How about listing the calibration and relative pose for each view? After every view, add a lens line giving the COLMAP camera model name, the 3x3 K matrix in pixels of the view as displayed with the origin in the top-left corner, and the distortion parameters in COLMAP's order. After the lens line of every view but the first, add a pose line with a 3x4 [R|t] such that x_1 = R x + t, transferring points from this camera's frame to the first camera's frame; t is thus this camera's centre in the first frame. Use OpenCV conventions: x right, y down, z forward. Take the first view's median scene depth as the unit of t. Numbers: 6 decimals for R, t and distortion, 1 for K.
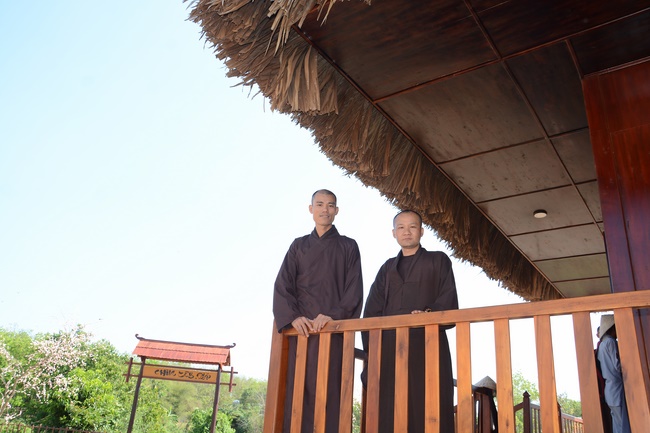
lens RADIAL K [[527.5, 0, 325.0], [0, 527.5, 216.5], [0, 0, 1]] dist [-0.135523, 0.122634]
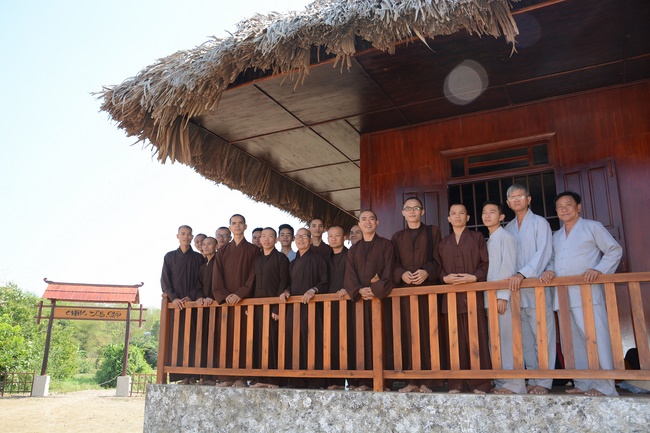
lens RADIAL K [[559.7, 0, 325.0], [0, 559.7, 216.5], [0, 0, 1]] dist [-0.151671, 0.217123]
pose [[0.988163, -0.021254, 0.151925, 0.101718], [-0.001273, 0.989185, 0.146665, -0.212156], [-0.153399, -0.145122, 0.977450, -0.523427]]
